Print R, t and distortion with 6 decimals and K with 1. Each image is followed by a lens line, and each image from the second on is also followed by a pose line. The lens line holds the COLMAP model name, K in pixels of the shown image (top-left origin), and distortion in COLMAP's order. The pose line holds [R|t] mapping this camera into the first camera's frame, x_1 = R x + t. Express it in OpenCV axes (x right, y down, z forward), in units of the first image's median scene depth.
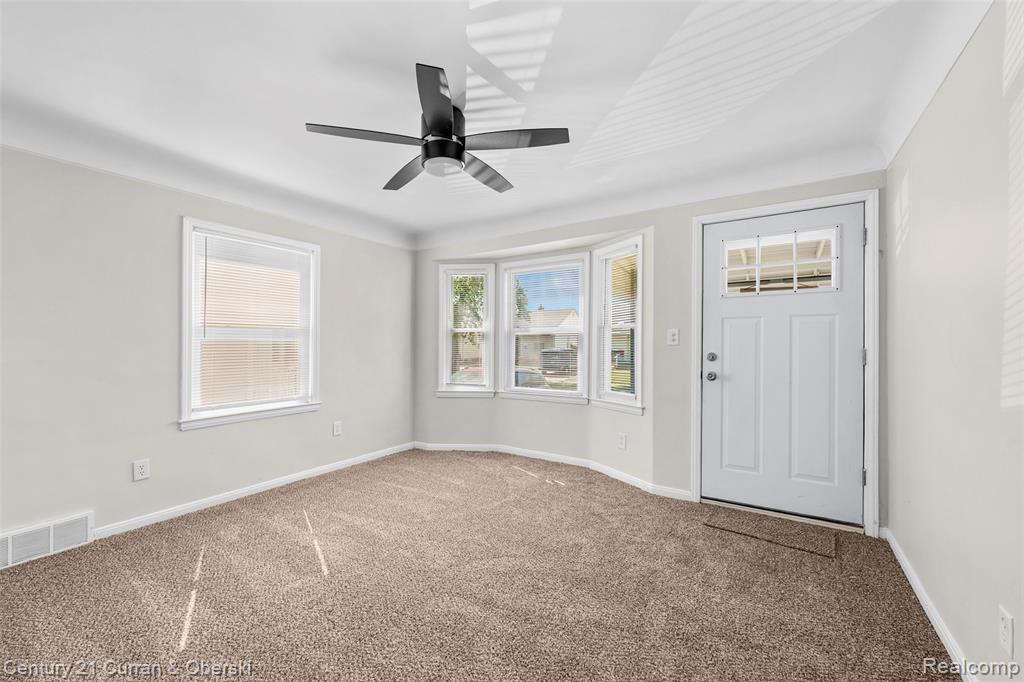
lens RADIAL K [[405.7, 0, 493.4], [0, 405.7, 346.7], [0, 0, 1]] dist [-0.001027, -0.000095]
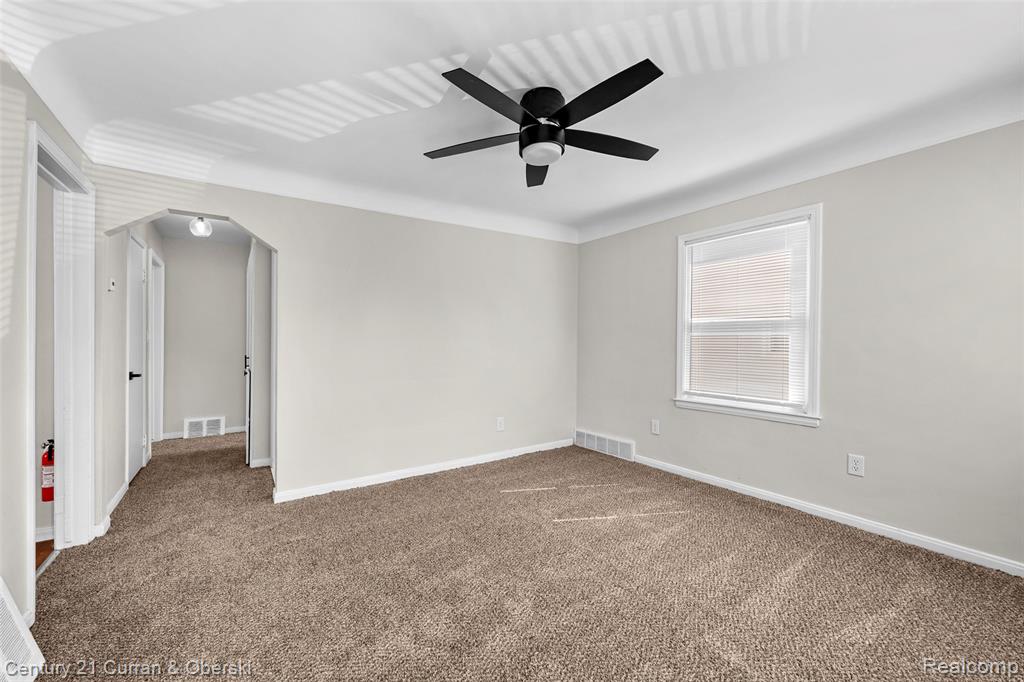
lens RADIAL K [[413.6, 0, 503.6], [0, 413.6, 340.1], [0, 0, 1]] dist [-0.001314, -0.000113]
pose [[-0.381318, 0.008434, -0.924405, 0.597137], [0.004222, 0.999964, 0.007382, -0.013090], [0.924434, -0.001088, -0.381340, 0.949876]]
